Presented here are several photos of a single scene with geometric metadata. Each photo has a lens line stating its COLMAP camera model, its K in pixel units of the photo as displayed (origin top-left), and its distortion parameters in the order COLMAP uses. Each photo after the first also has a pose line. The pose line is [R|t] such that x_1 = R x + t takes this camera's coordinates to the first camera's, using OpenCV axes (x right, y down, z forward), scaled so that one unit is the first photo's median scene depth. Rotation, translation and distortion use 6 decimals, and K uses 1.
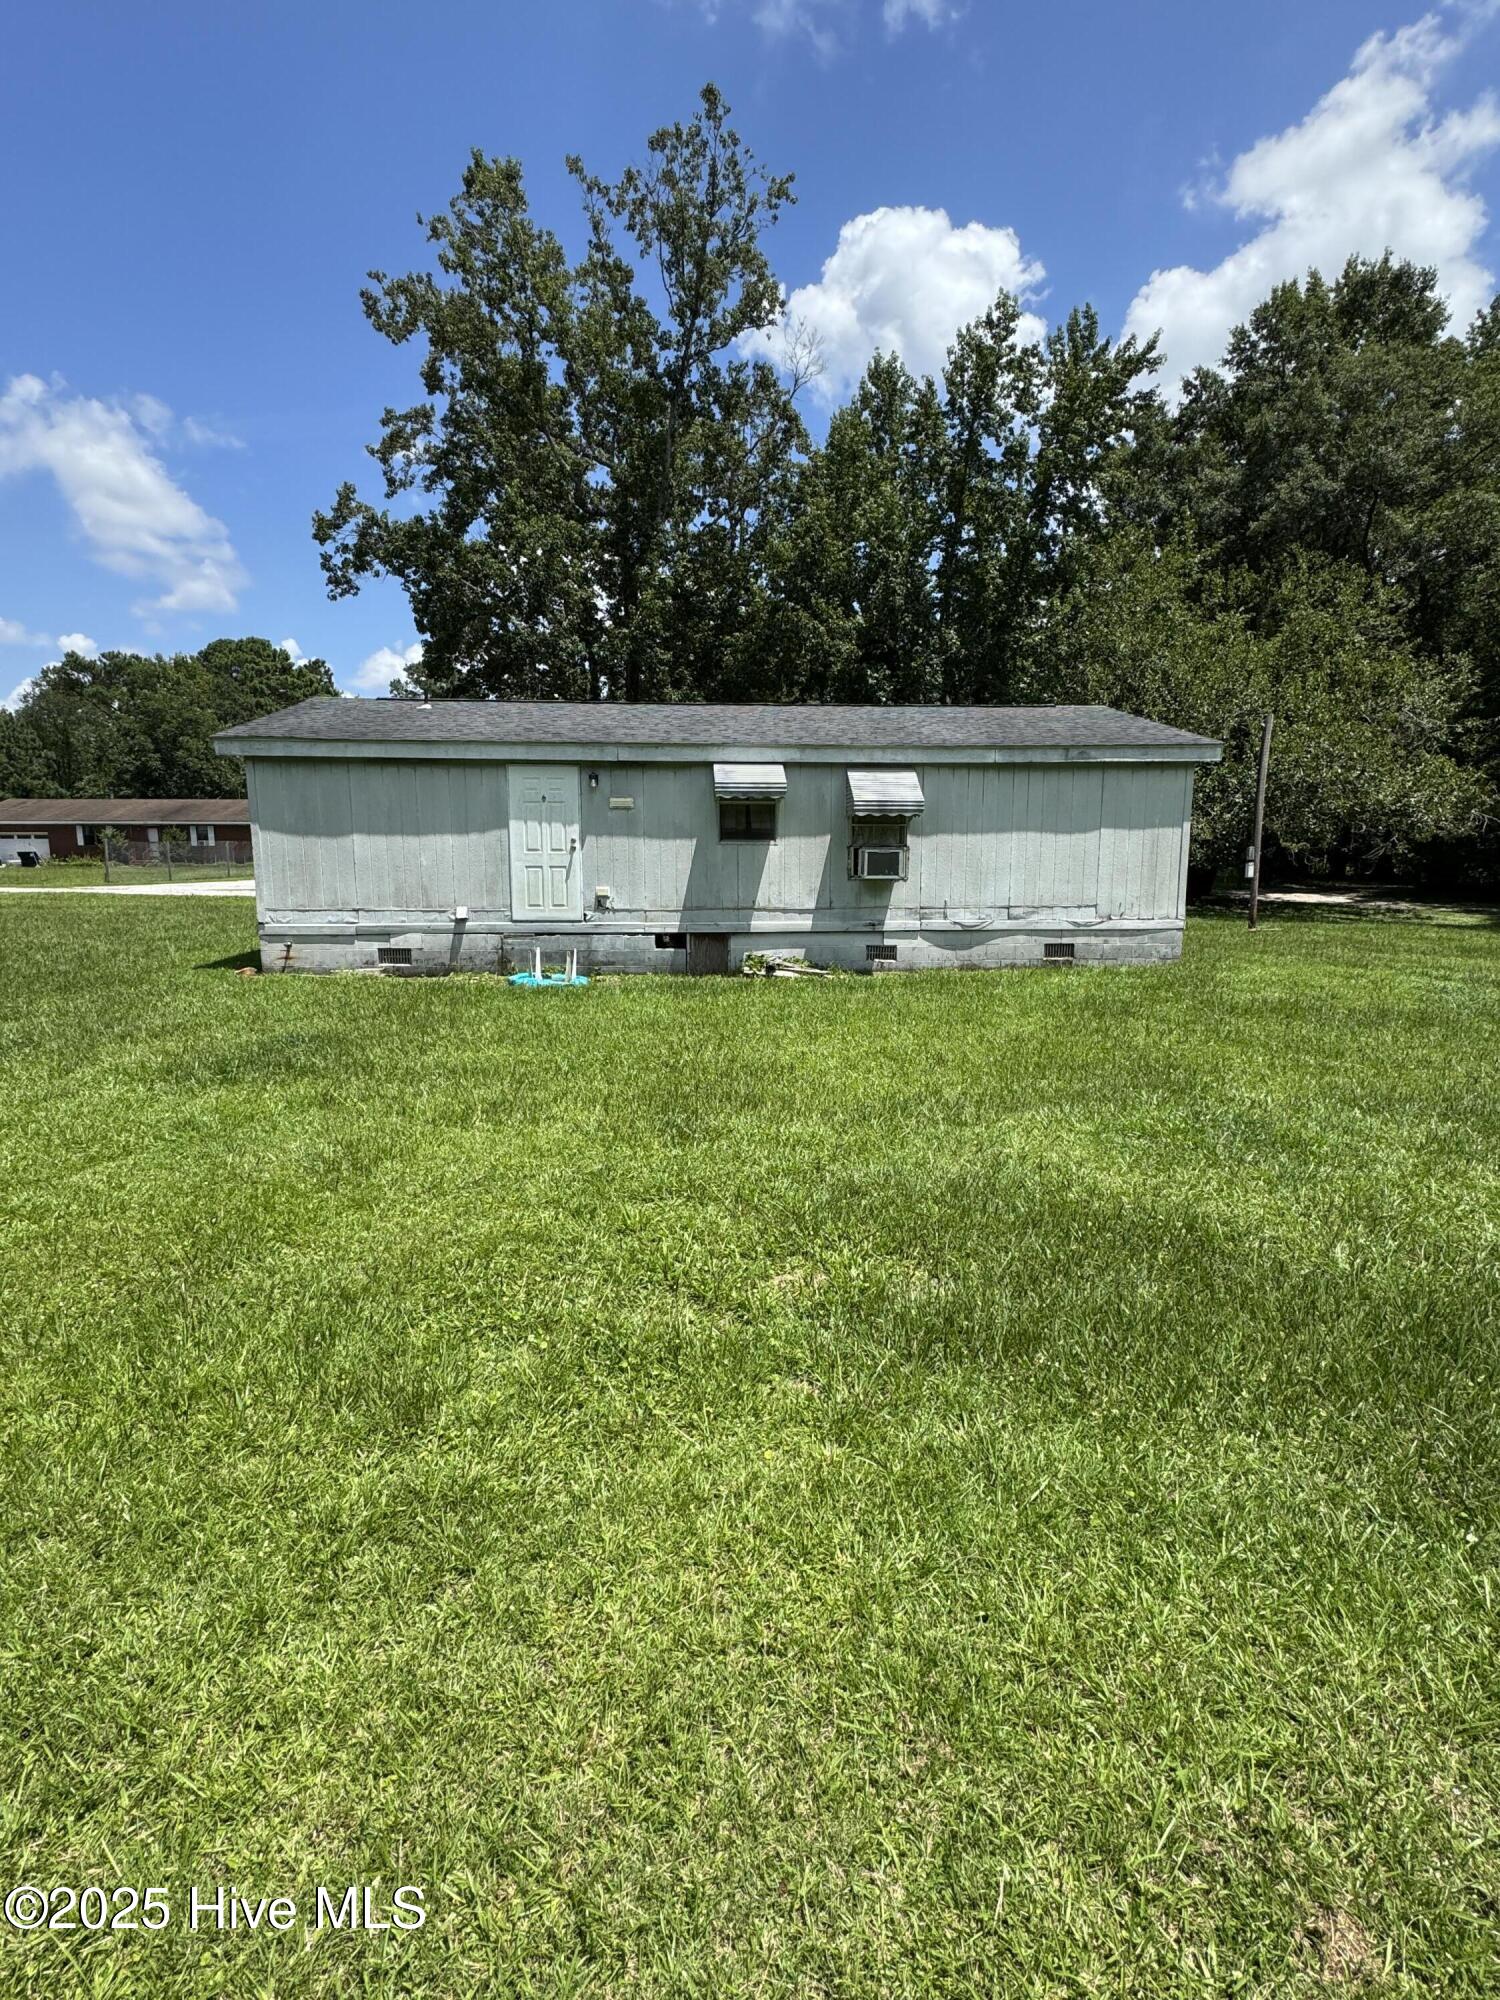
lens RADIAL K [[956.8, 0, 750.0], [0, 956.8, 1000.0], [0, 0, 1]] dist [0.000667, -0.000768]
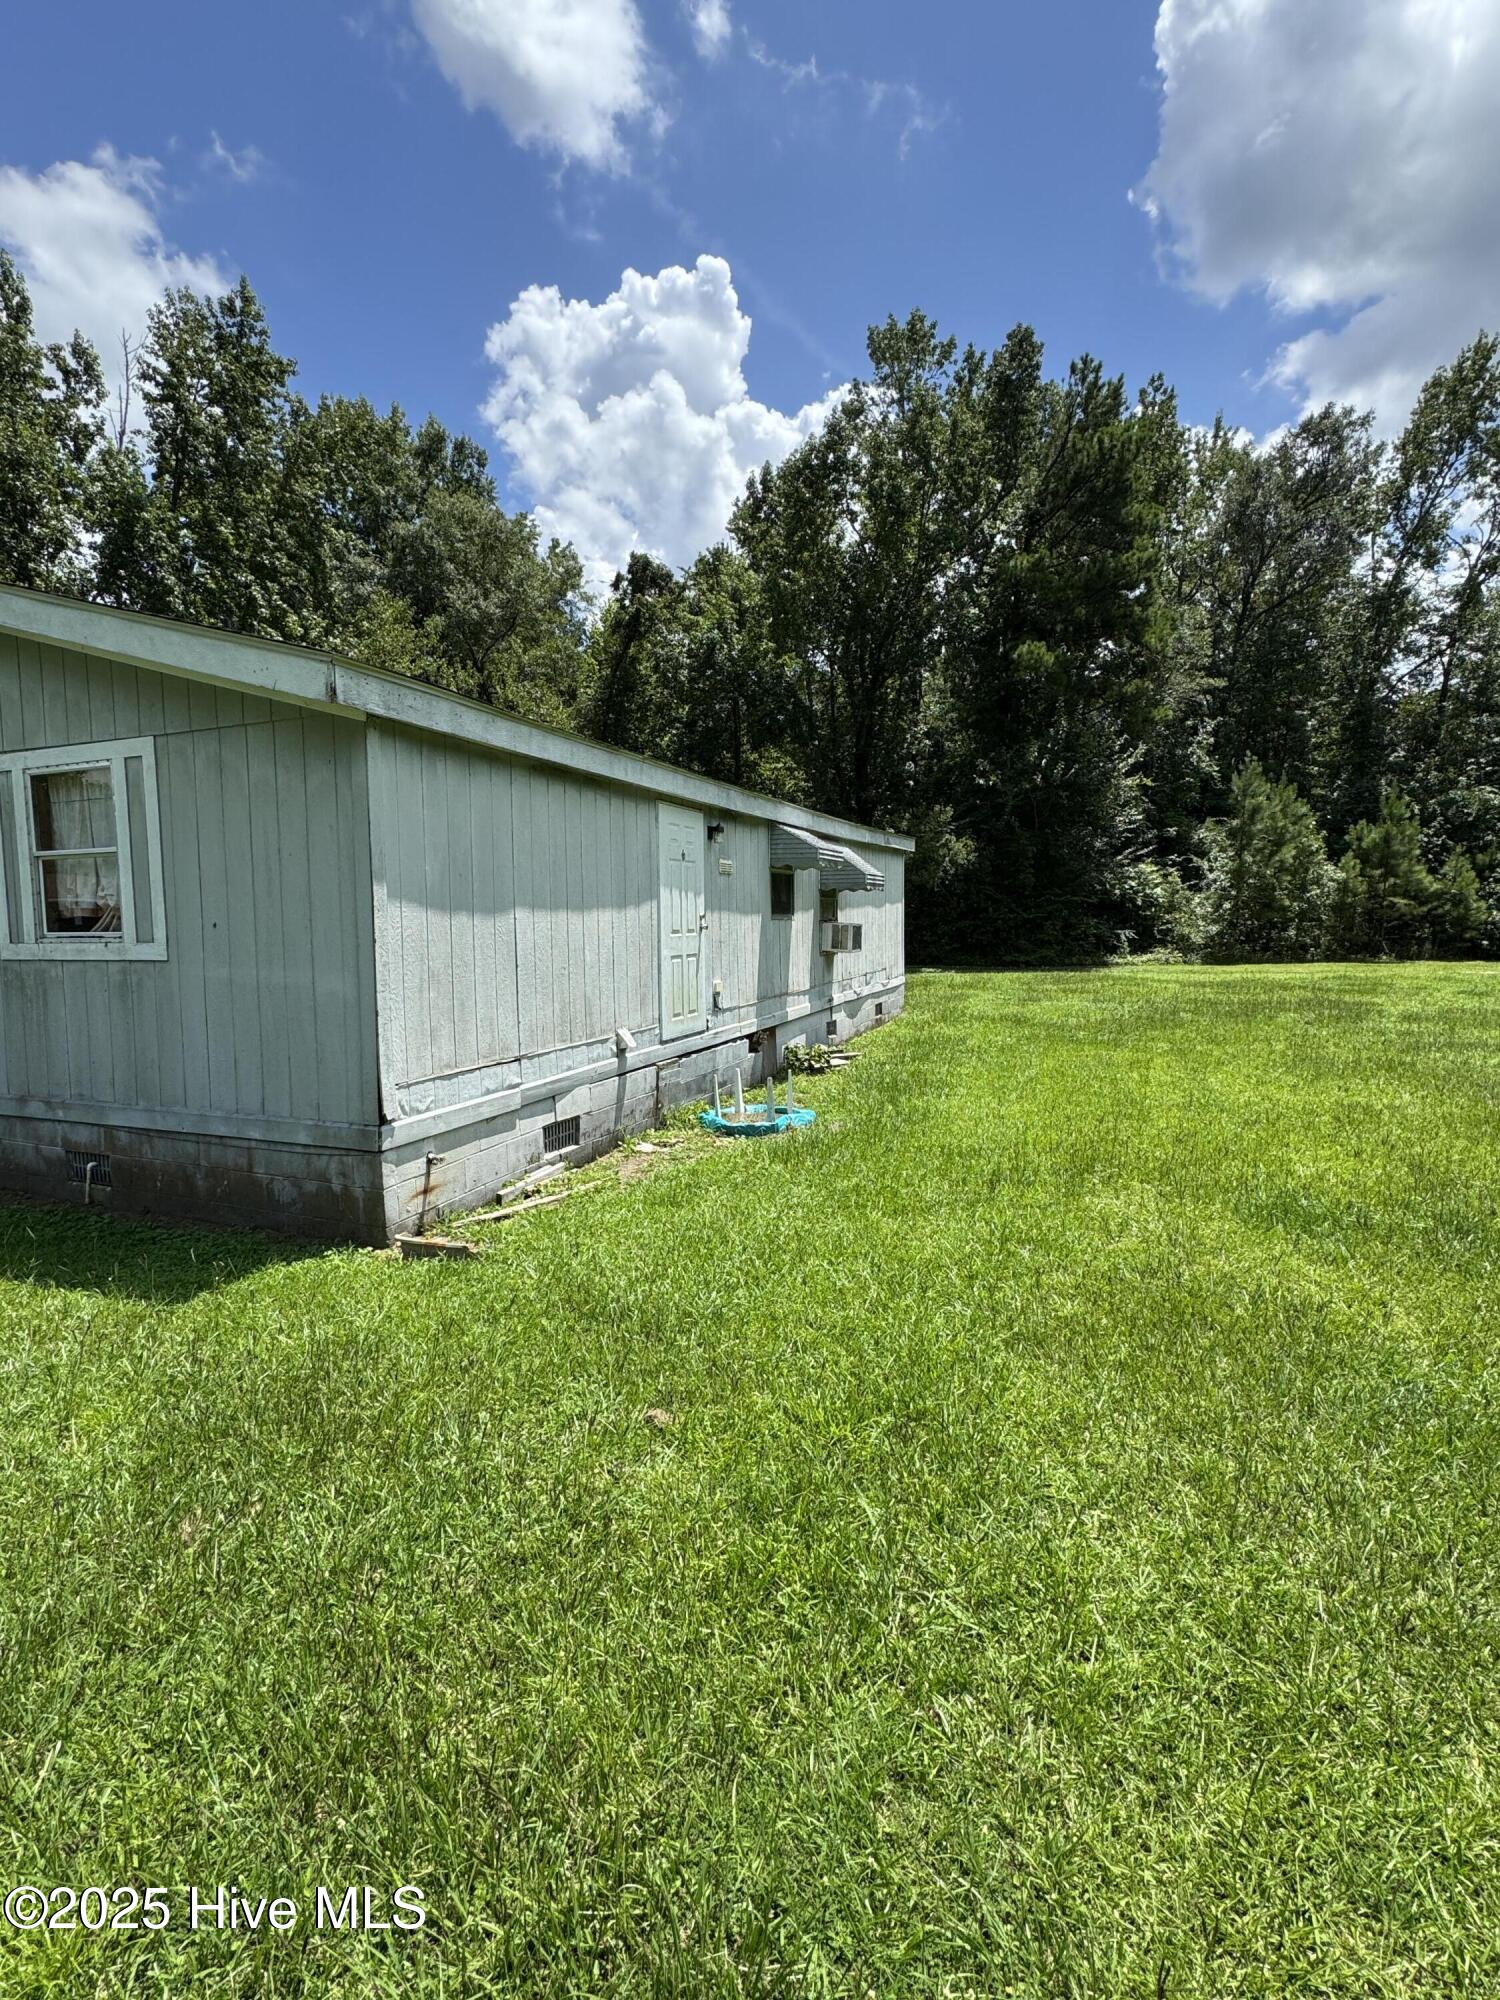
lens RADIAL K [[956.8, 0, 750.0], [0, 956.8, 1000.0], [0, 0, 1]] dist [0.000667, -0.000768]
pose [[0.426355, -0.085392, 0.900516, -0.802104], [0.153910, 0.987866, 0.020805, -0.115512], [-0.891366, 0.129728, 0.434324, 0.666684]]
